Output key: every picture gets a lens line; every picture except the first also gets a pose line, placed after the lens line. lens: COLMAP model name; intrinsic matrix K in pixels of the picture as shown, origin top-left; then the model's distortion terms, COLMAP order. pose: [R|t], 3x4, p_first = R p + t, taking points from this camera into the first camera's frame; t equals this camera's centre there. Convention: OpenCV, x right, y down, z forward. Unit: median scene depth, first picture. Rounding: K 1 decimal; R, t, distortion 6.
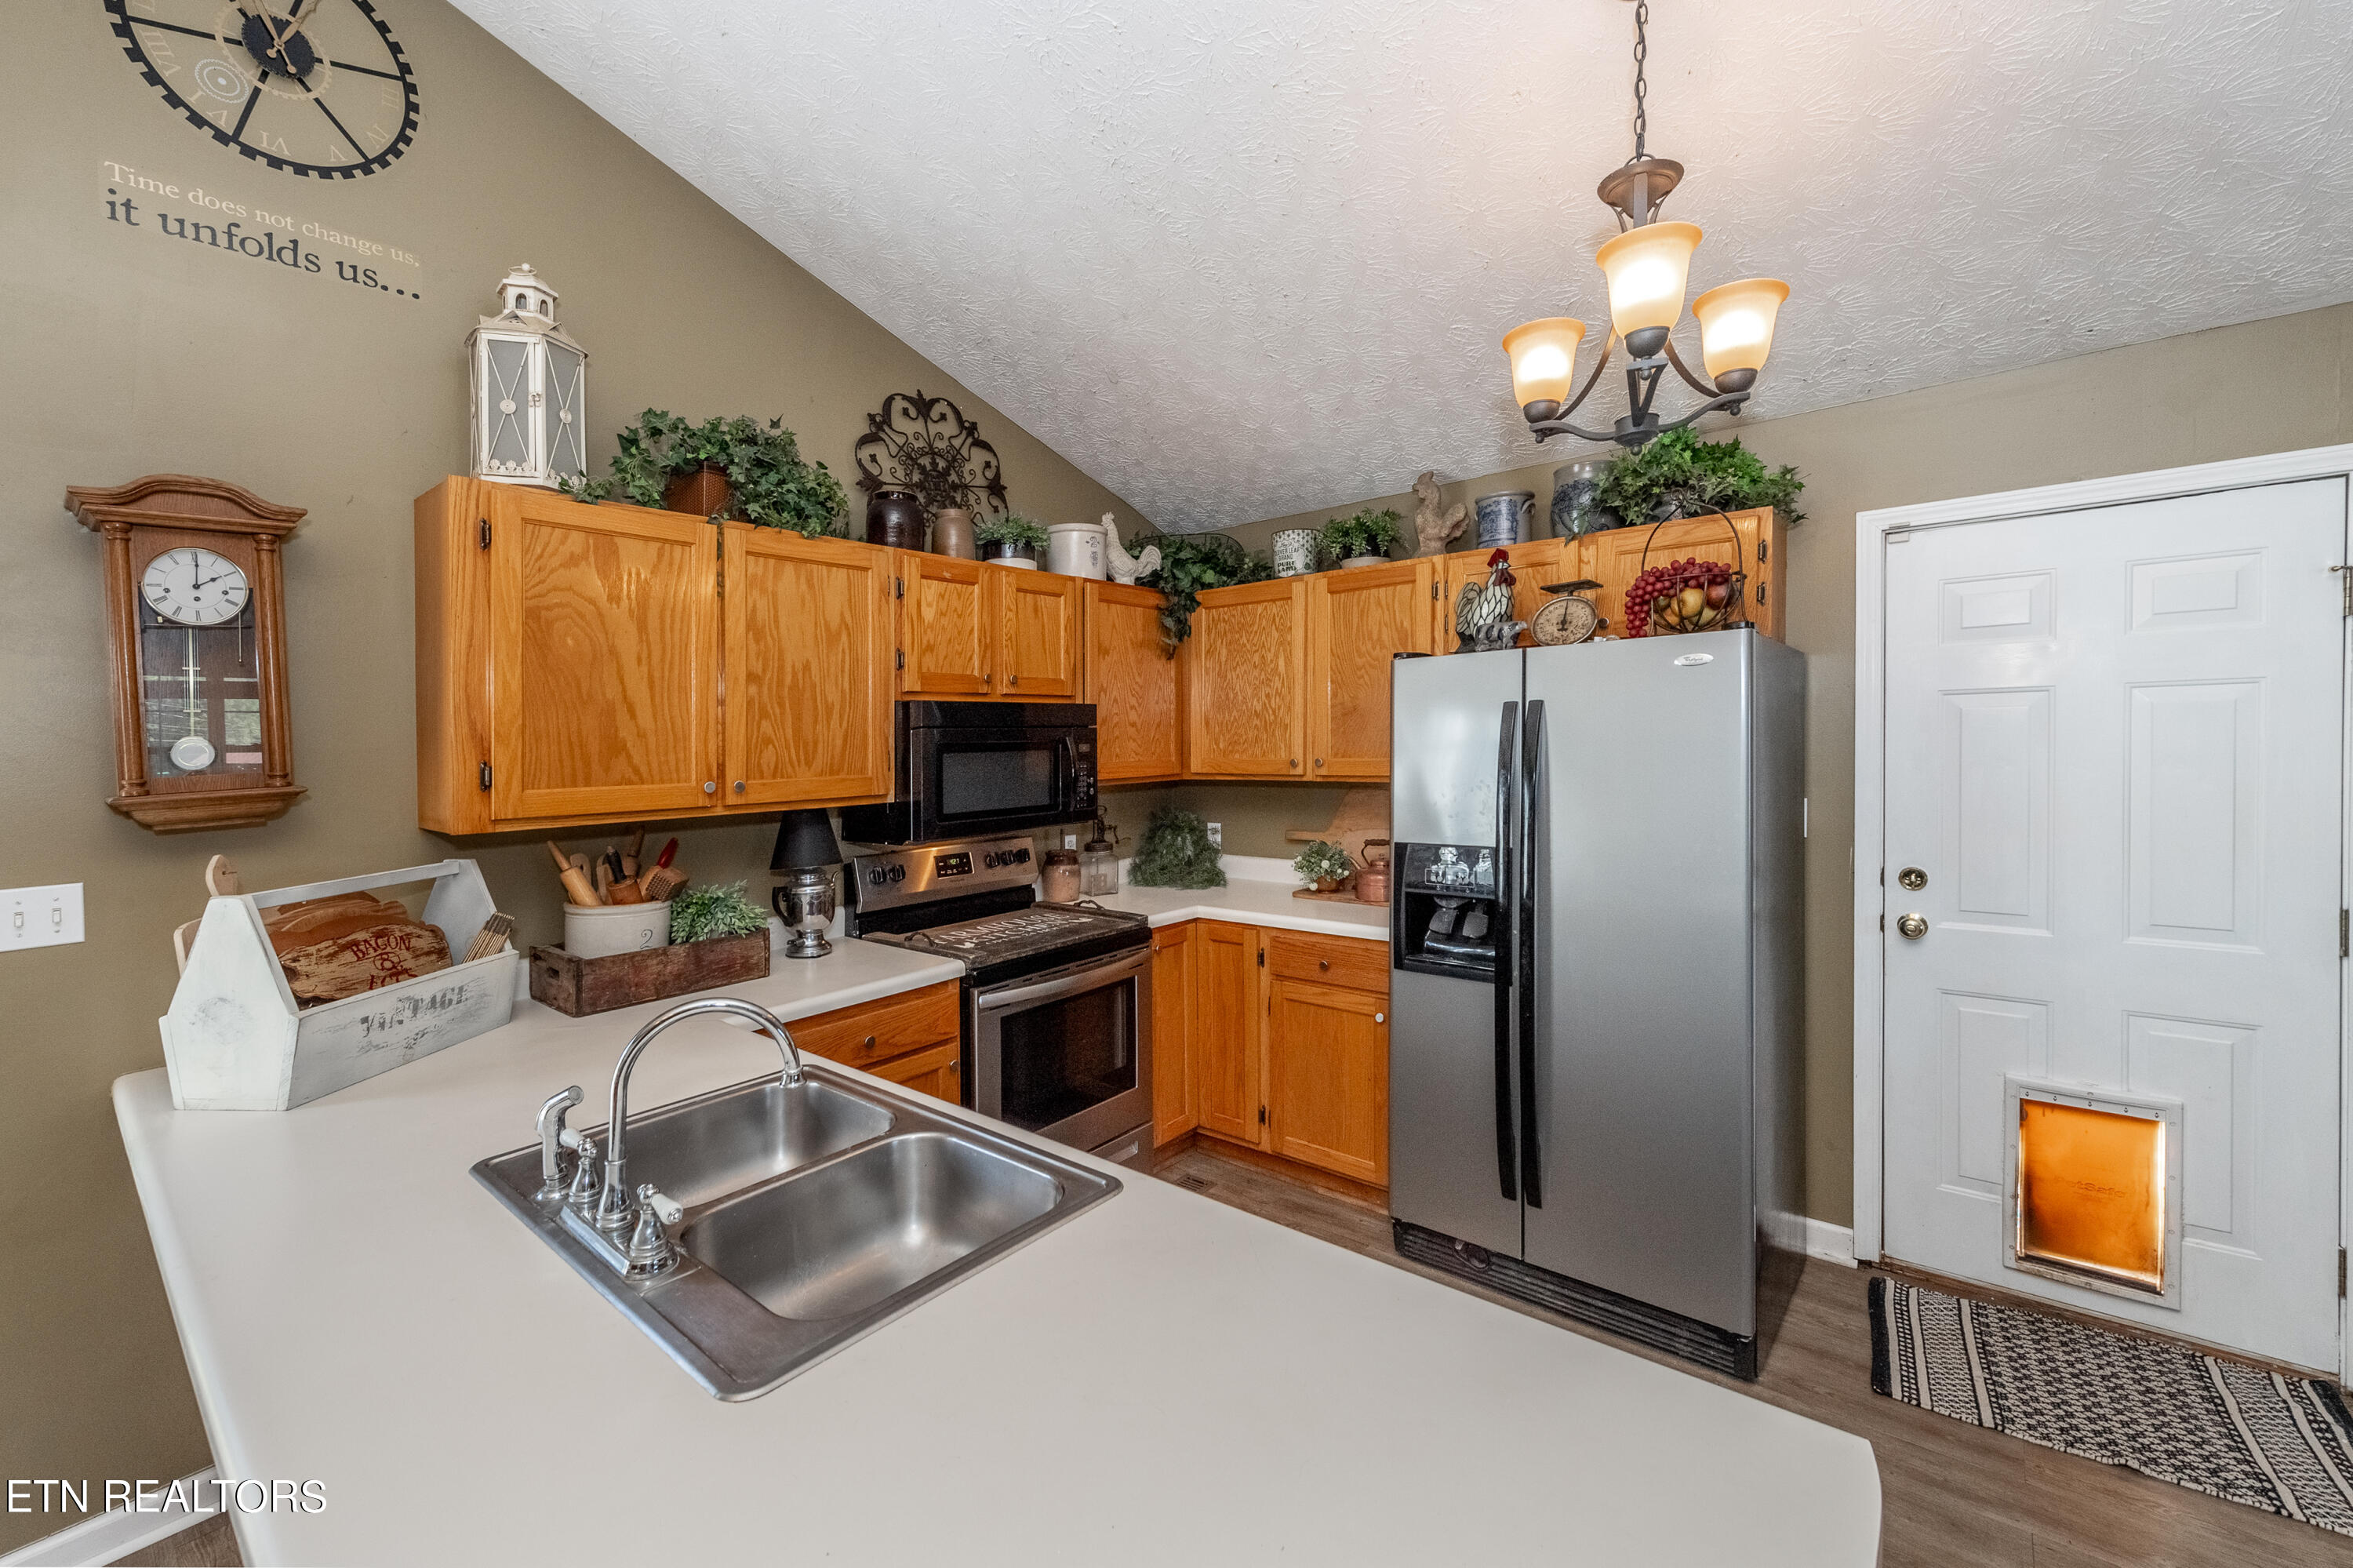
lens RADIAL K [[885.5, 0, 1118.8], [0, 885.5, 759.3], [0, 0, 1]] dist [0.010302, -0.000596]
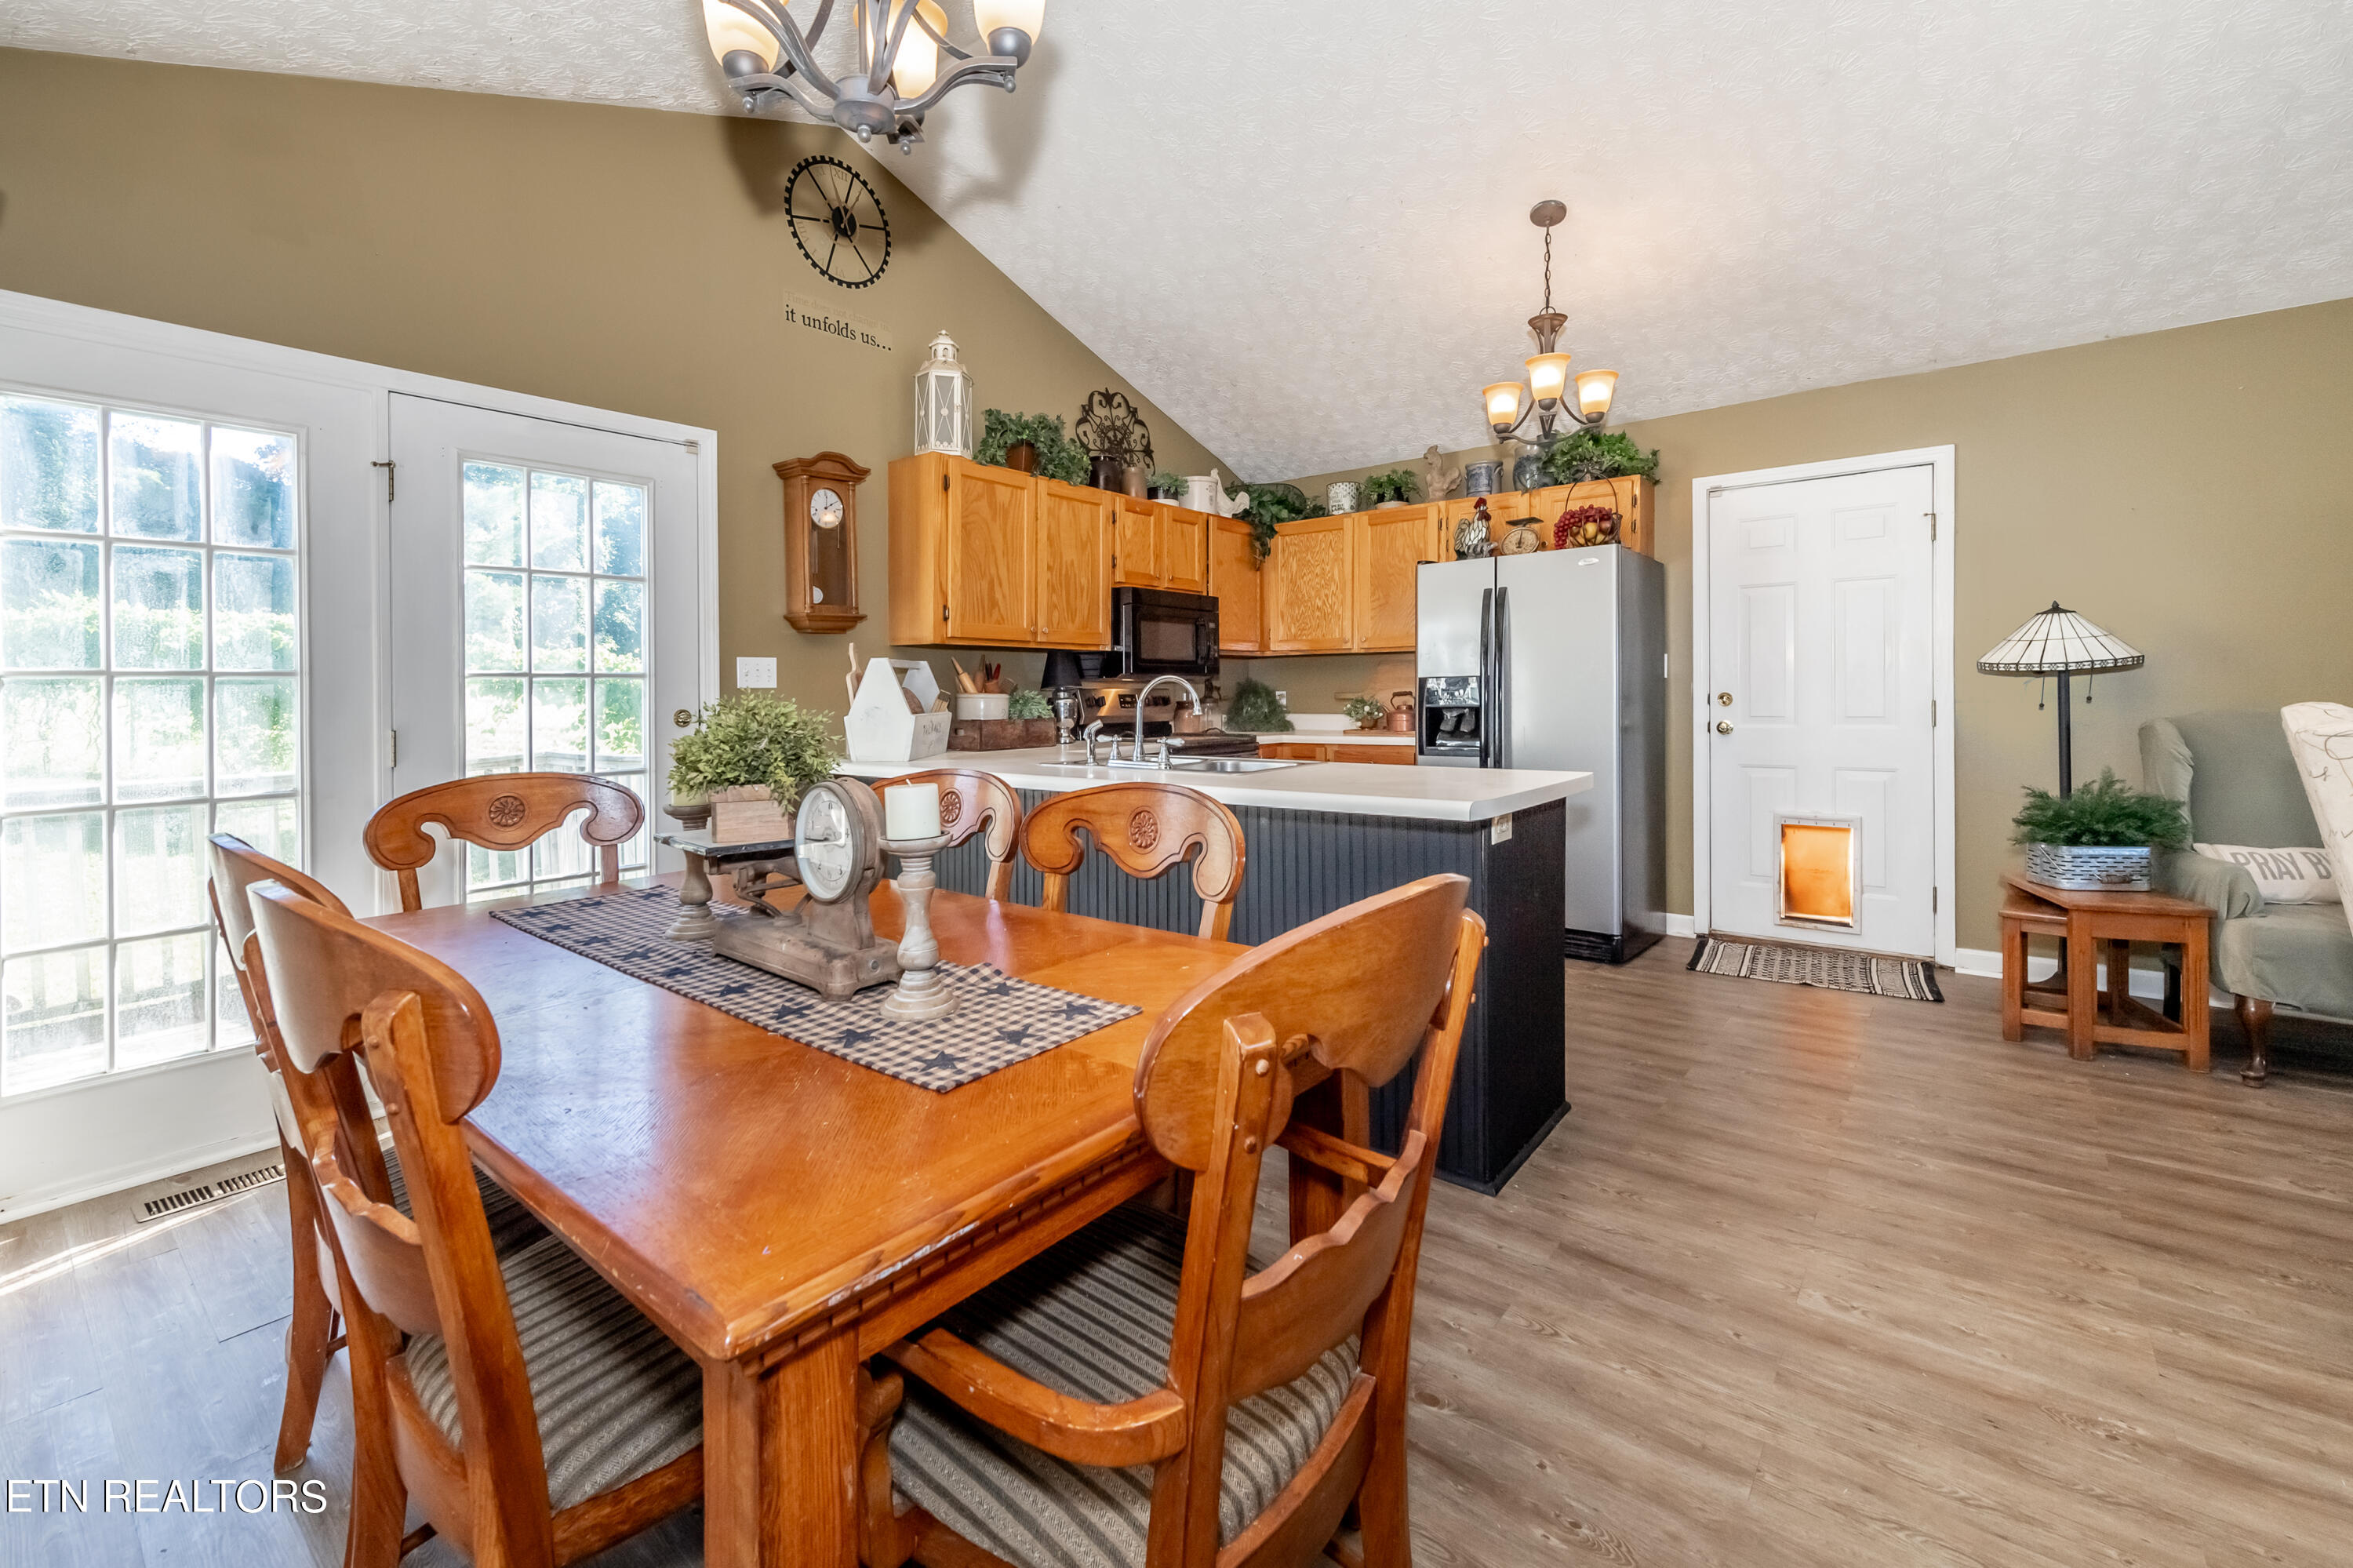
lens RADIAL K [[939.1, 0, 1144.7], [0, 939.1, 698.9], [0, 0, 1]] dist [0.018426, -0.005424]
pose [[0.997987, 0.001278, 0.063404, -0.283412], [-0.000274, 0.999875, -0.015831, 0.152944], [-0.063416, 0.015782, 0.997862, -0.650313]]
